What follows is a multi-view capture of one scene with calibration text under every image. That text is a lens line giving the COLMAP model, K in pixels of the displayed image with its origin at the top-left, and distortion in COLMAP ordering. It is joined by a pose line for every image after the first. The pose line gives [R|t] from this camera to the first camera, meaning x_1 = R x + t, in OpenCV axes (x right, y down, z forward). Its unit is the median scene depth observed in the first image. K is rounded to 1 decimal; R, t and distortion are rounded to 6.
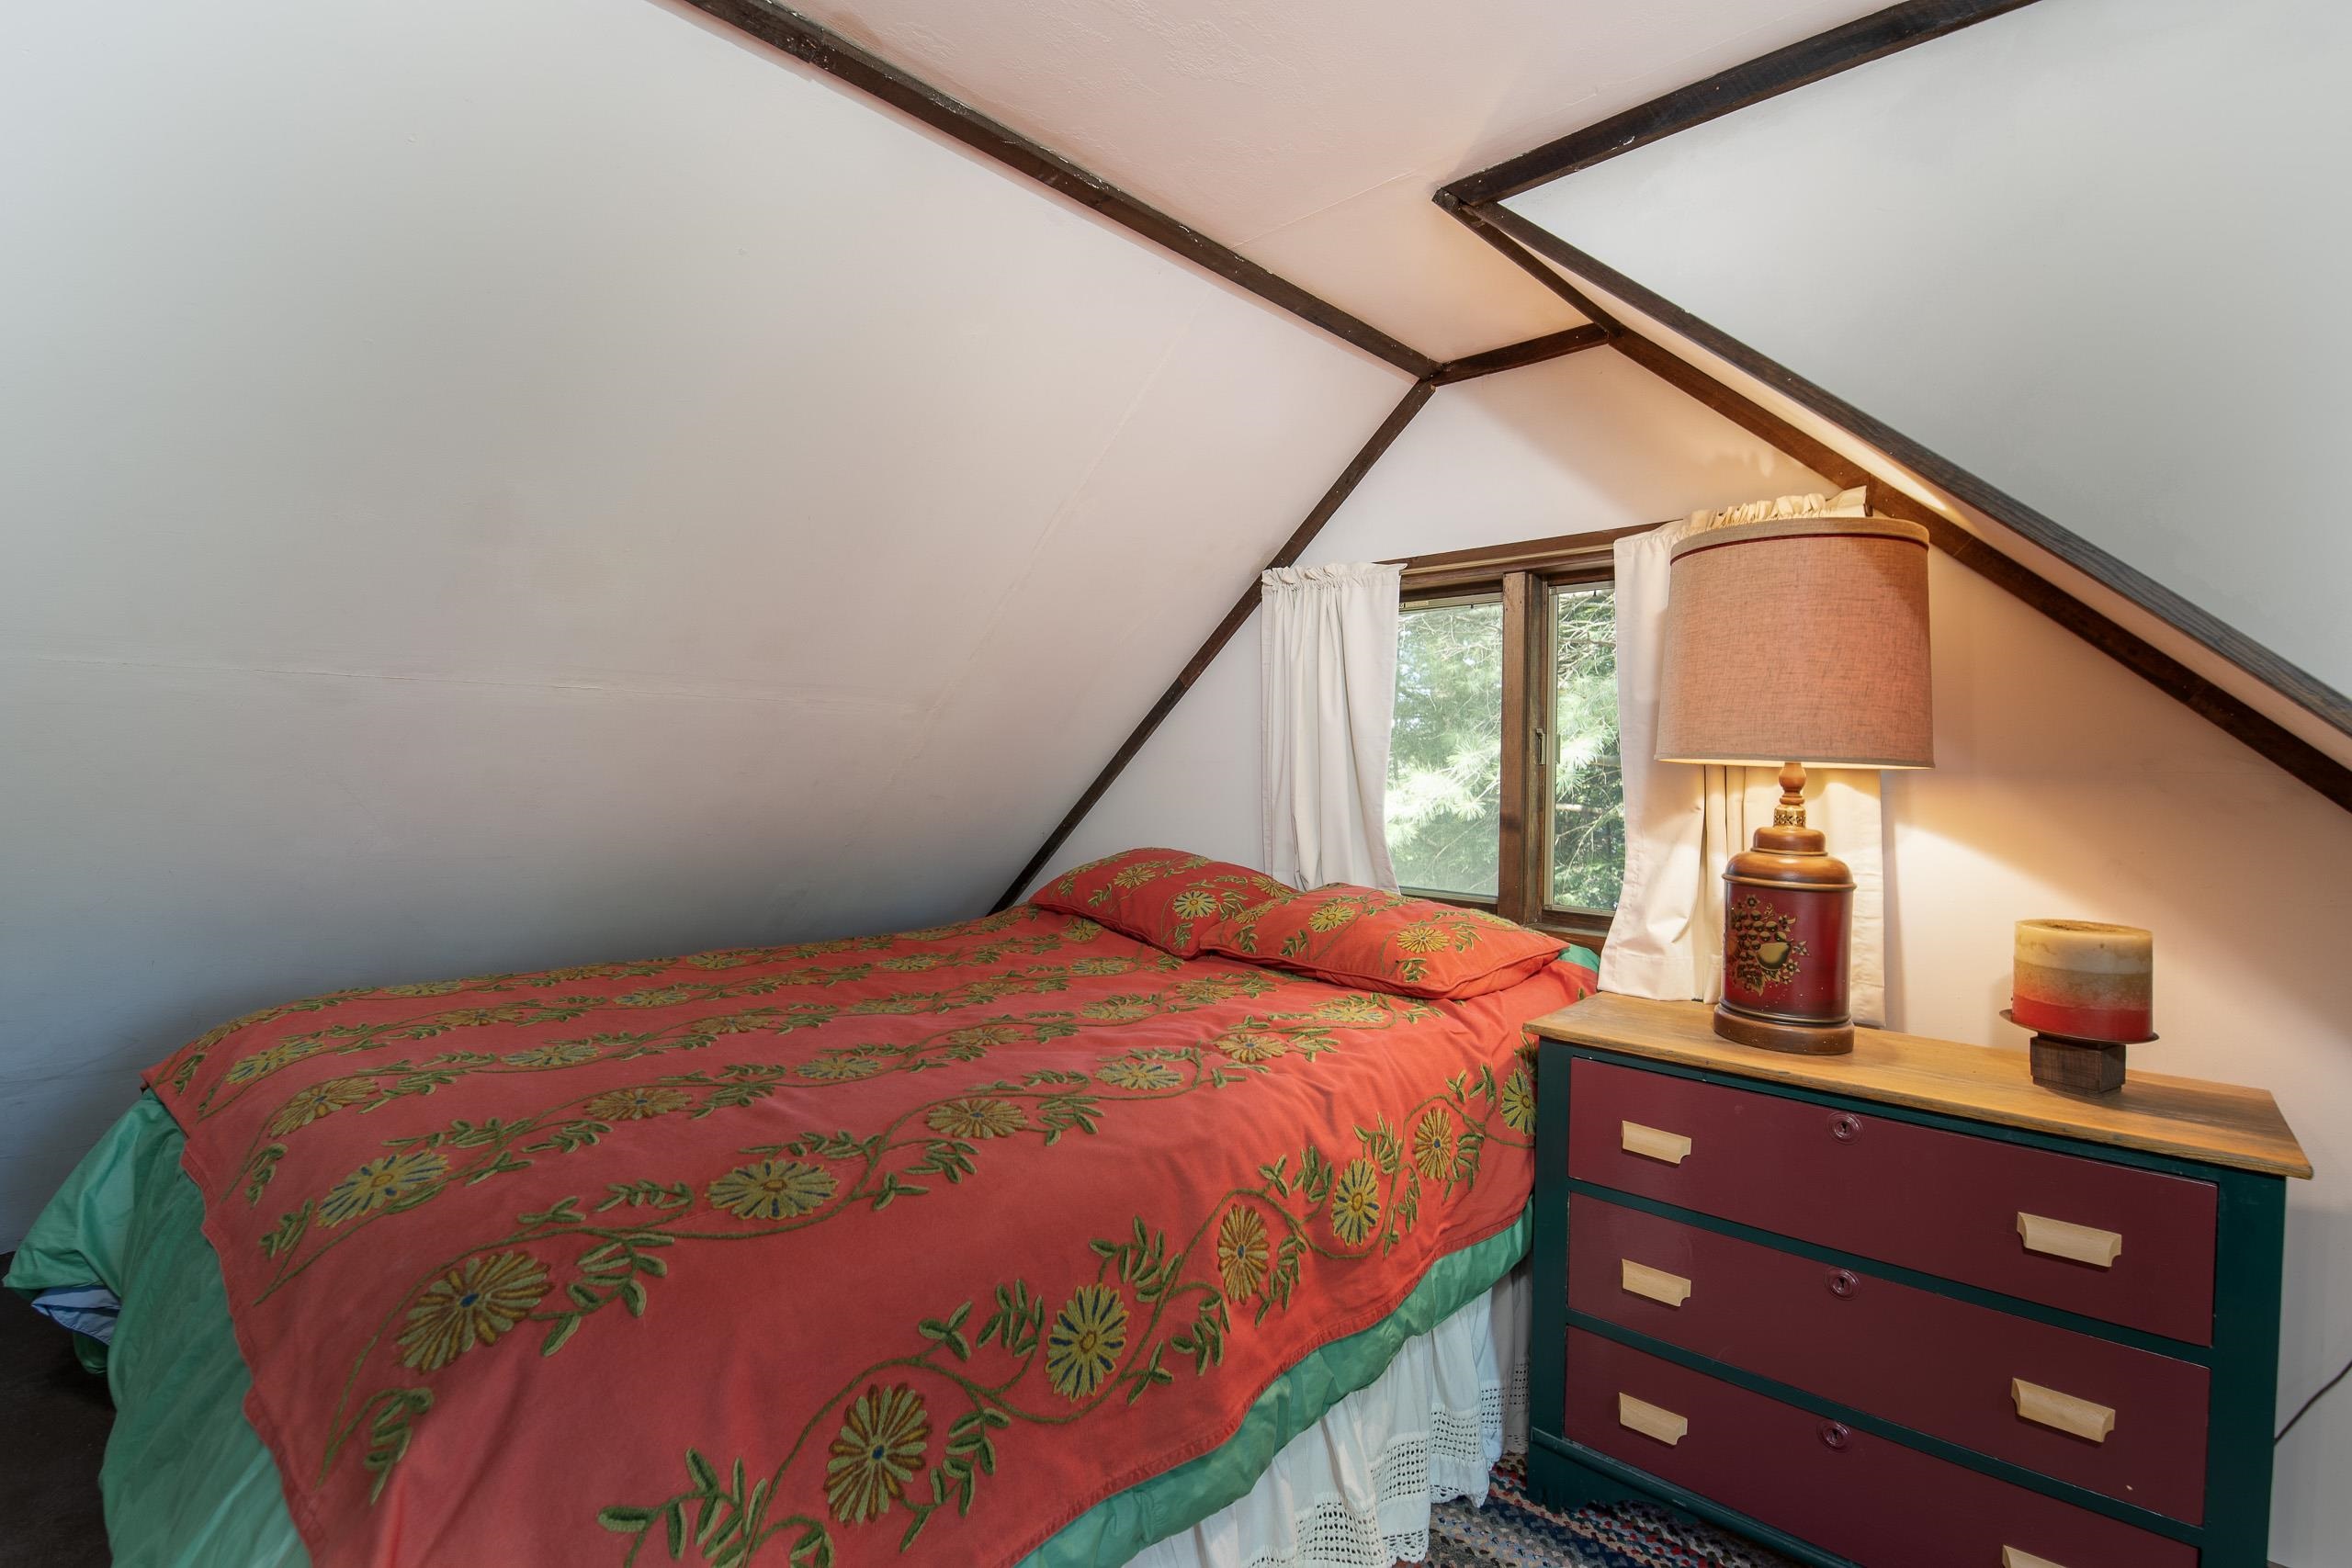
lens RADIAL K [[1065.9, 0, 1175.3], [0, 1065.9, 759.9], [0, 0, 1]] dist [0.002226, -0.010788]
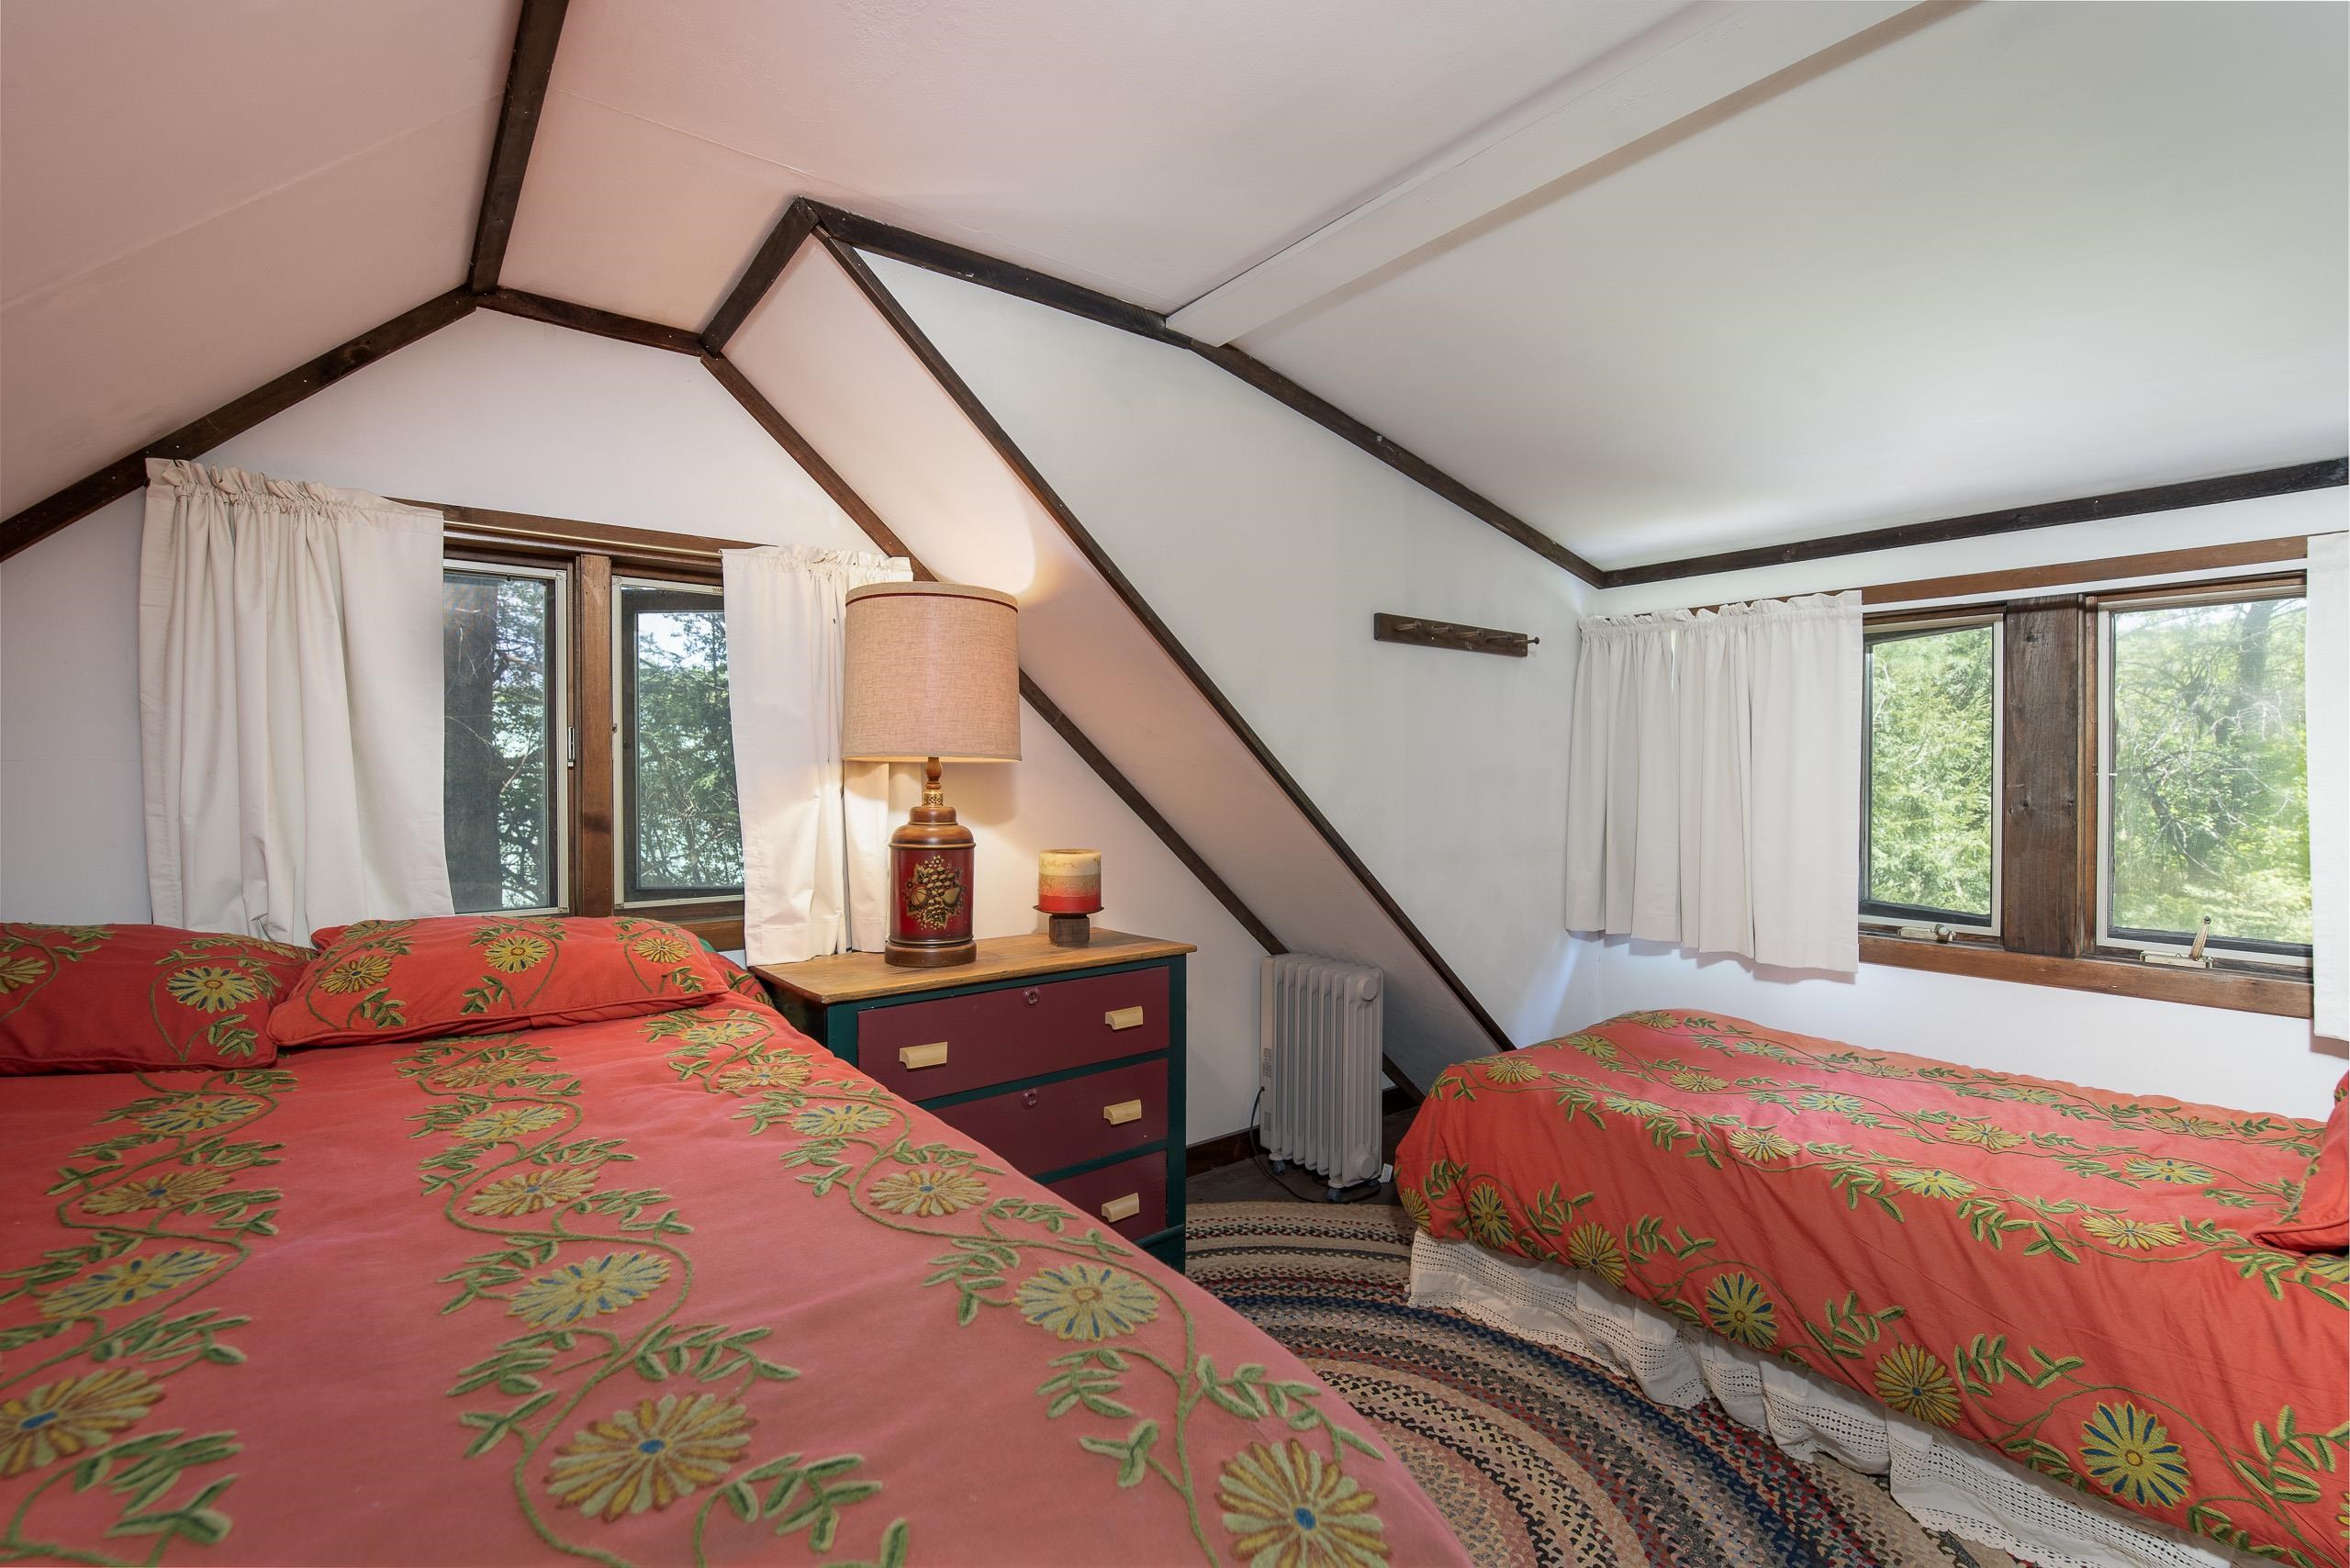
lens RADIAL K [[1023.3, 0, 1171.2], [0, 1023.3, 782.5], [0, 0, 1]] dist [-0.000444, -0.009215]
pose [[0.155826, -0.029735, 0.987337, -0.661929], [-0.003627, 0.999523, 0.030674, -0.007597], [-0.987778, -0.008361, 0.155644, 0.483926]]
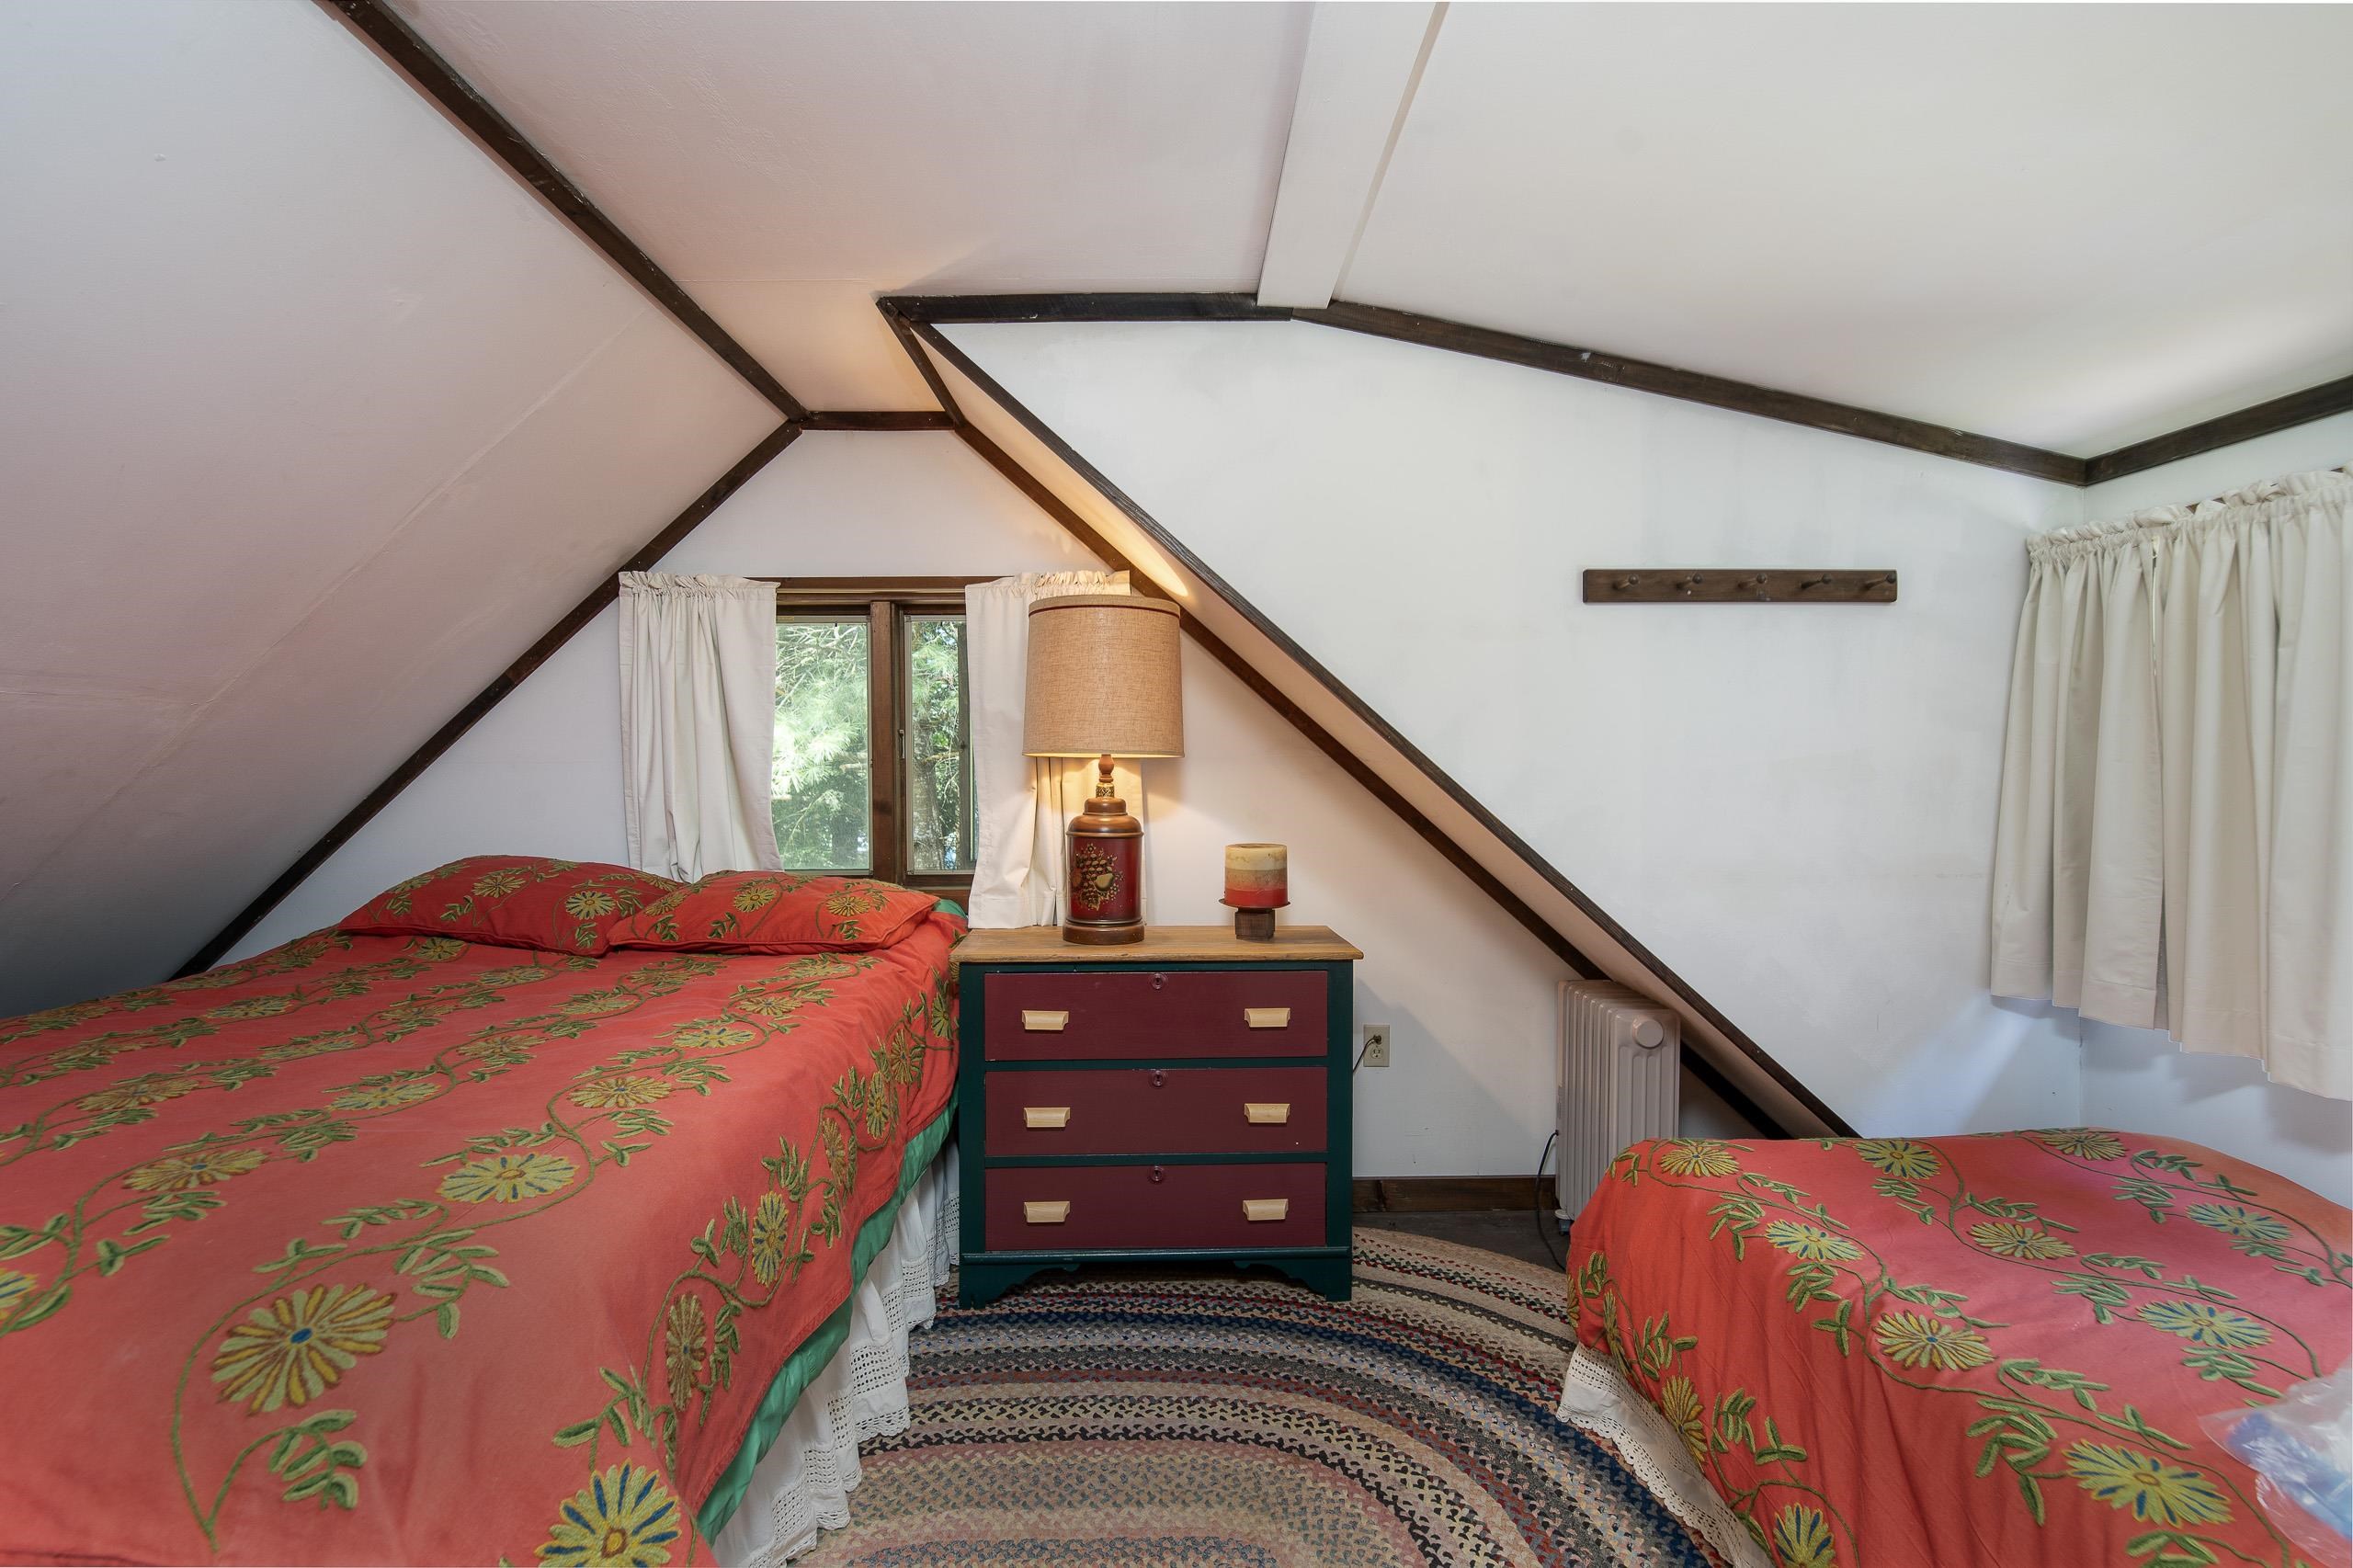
lens RADIAL K [[1024.6, 0, 1172.7], [0, 1024.6, 782.5], [0, 0, 1]] dist [-0.000444, -0.009215]
pose [[0.718111, -0.035131, 0.695042, -0.350928], [0.014613, 0.999266, 0.035410, -0.007377], [-0.695776, -0.015272, 0.718097, -0.100297]]
